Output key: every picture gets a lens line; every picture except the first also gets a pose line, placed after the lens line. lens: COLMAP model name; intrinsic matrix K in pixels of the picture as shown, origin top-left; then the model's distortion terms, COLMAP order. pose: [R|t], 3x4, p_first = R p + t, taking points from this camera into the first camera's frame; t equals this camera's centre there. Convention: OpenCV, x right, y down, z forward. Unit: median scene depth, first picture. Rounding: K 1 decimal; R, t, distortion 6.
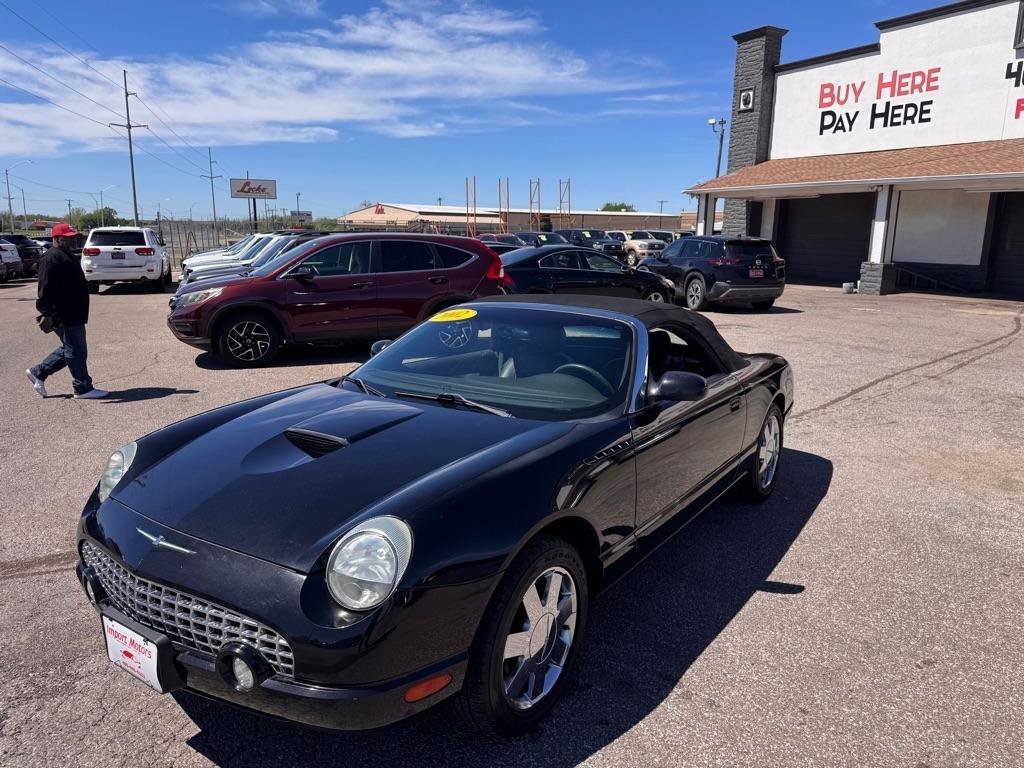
lens RADIAL K [[723.3, 0, 512.5], [0, 723.3, 384.8], [0, 0, 1]] dist [0.035774, -0.039094]
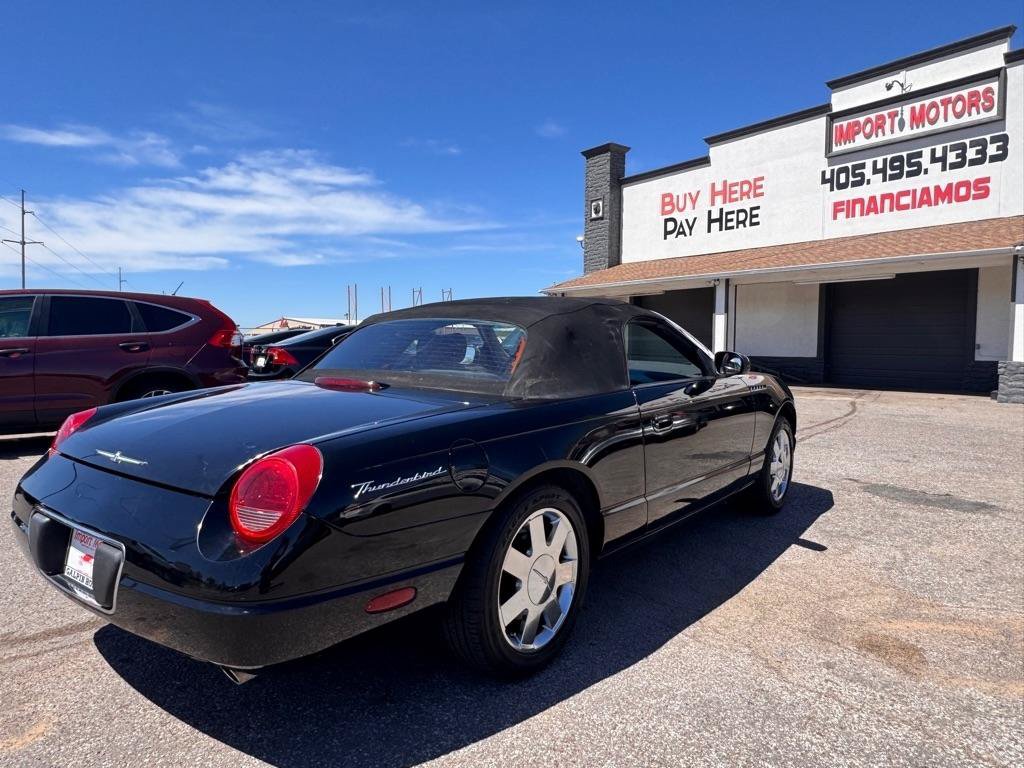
lens RADIAL K [[675.4, 0, 508.3], [0, 675.4, 381.3], [0, 0, 1]] dist [-0.004018, 0.003118]
pose [[0.992687, -0.011030, 0.120215, 0.087221], [0.029914, 0.987234, -0.156441, 0.005354], [-0.116955, 0.158893, 0.980344, 0.113808]]
